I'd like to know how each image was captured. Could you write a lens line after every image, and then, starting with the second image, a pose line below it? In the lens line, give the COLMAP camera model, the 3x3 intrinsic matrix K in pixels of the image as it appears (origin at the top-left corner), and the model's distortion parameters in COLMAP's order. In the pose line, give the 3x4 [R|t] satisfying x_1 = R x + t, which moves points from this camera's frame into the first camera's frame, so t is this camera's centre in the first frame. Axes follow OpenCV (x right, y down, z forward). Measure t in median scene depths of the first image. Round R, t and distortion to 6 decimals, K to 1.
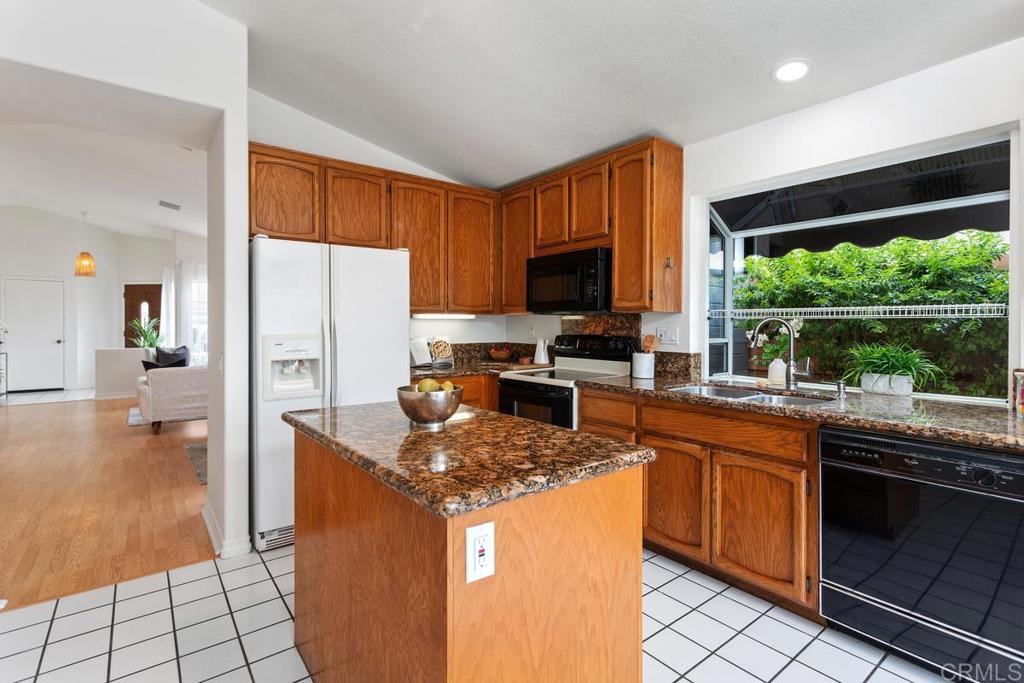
lens RADIAL K [[484.6, 0, 505.9], [0, 484.6, 330.6], [0, 0, 1]] dist [-0.002131, 0.002103]
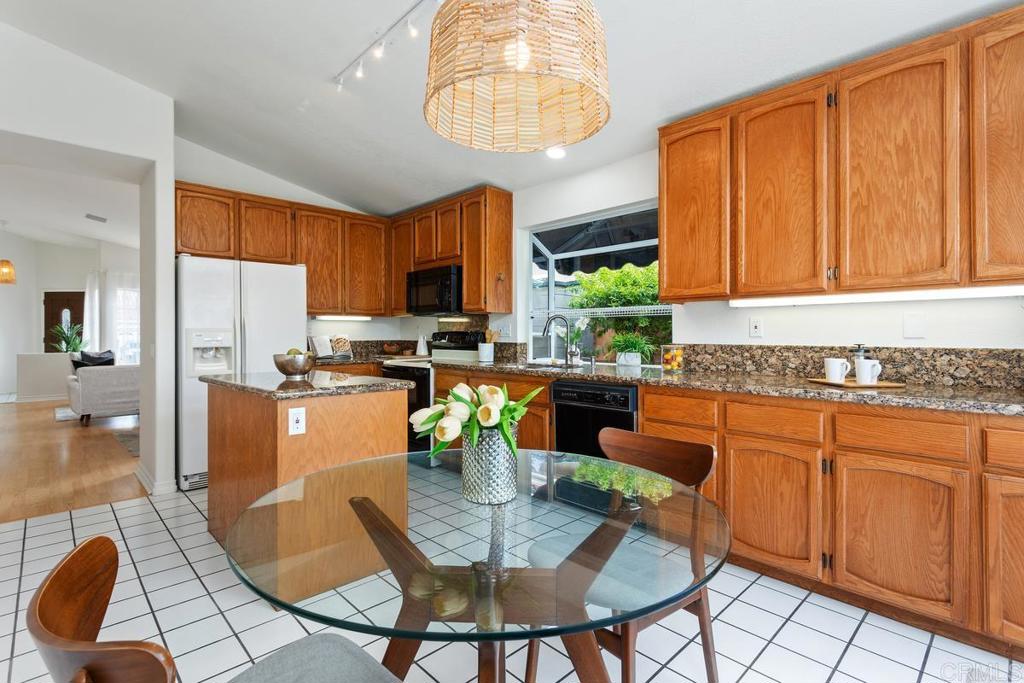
lens RADIAL K [[484.6, 0, 505.8], [0, 484.6, 336.3], [0, 0, 1]] dist [-0.002131, 0.002103]
pose [[0.993790, -0.004817, 0.111163, 0.186682], [0.005846, 0.999943, -0.008937, 0.039104], [-0.111114, 0.009532, 0.993762, -0.352071]]
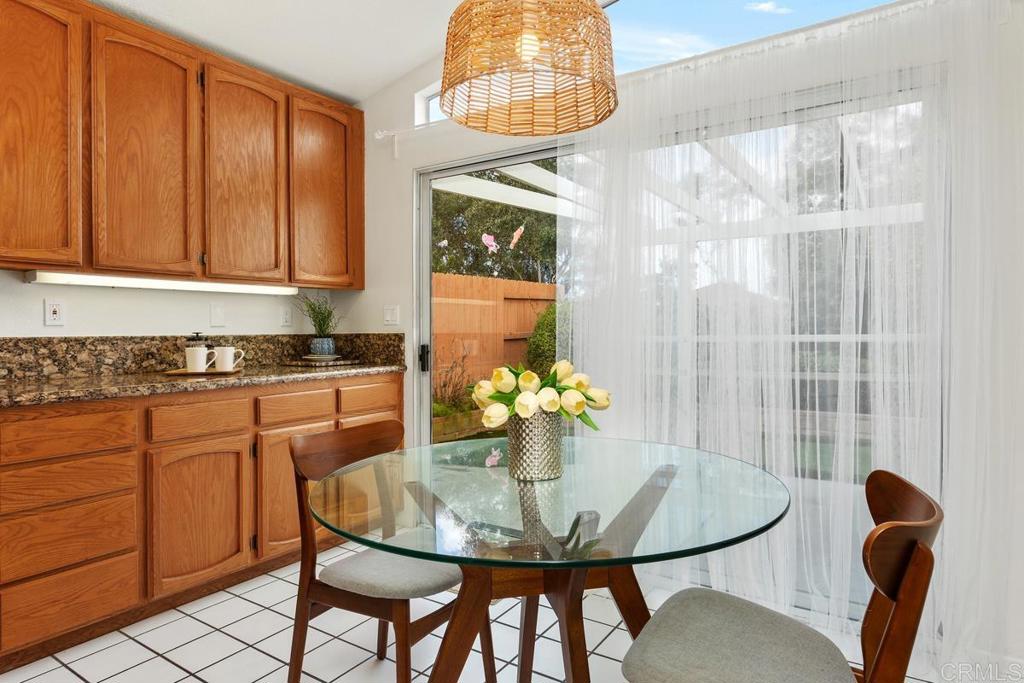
lens RADIAL K [[575.8, 0, 509.0], [0, 575.8, 327.3], [0, 0, 1]] dist [-0.005657, -0.001728]
pose [[-0.318678, -0.000741, 0.947863, -0.162631], [0.016387, 0.999846, 0.006291, 0.041840], [-0.947721, 0.017538, -0.318616, 0.145083]]
